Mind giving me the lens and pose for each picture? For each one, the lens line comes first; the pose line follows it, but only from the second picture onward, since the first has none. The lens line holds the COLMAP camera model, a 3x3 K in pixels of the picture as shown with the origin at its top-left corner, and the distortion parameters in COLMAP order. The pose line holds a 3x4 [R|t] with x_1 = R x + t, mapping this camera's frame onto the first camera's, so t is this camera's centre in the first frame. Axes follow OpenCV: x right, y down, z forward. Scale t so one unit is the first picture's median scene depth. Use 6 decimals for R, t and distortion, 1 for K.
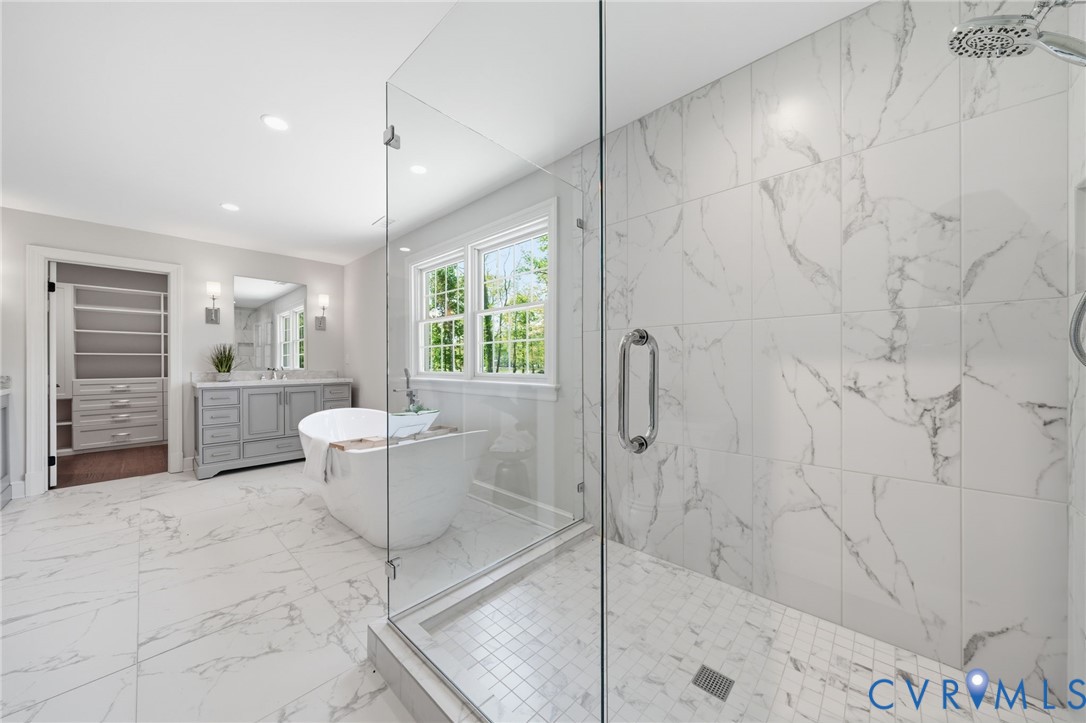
lens RADIAL K [[378.9, 0, 546.8], [0, 378.9, 363.2], [0, 0, 1]] dist [0.002717, 0.000108]
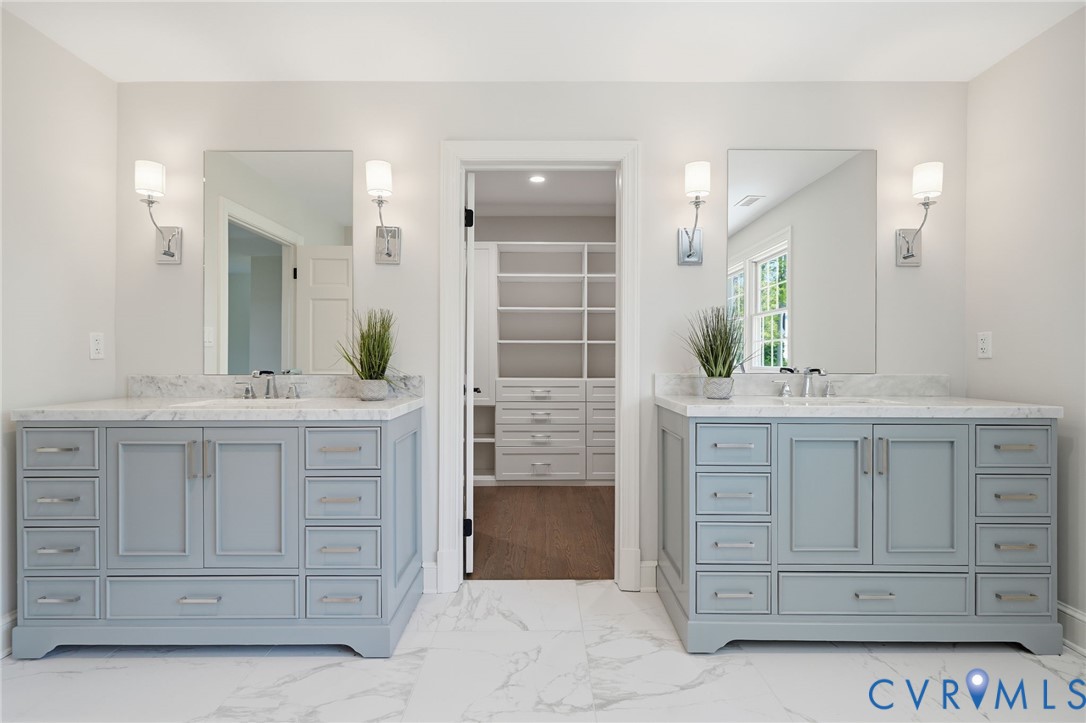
lens RADIAL K [[378.9, 0, 533.7], [0, 378.9, 361.8], [0, 0, 1]] dist [0.002717, 0.000108]
pose [[0.684415, 0.010719, -0.729014, -0.698529], [-0.006541, 0.999942, 0.008562, 0.005522], [0.729063, -0.001091, 0.684446, 0.580468]]
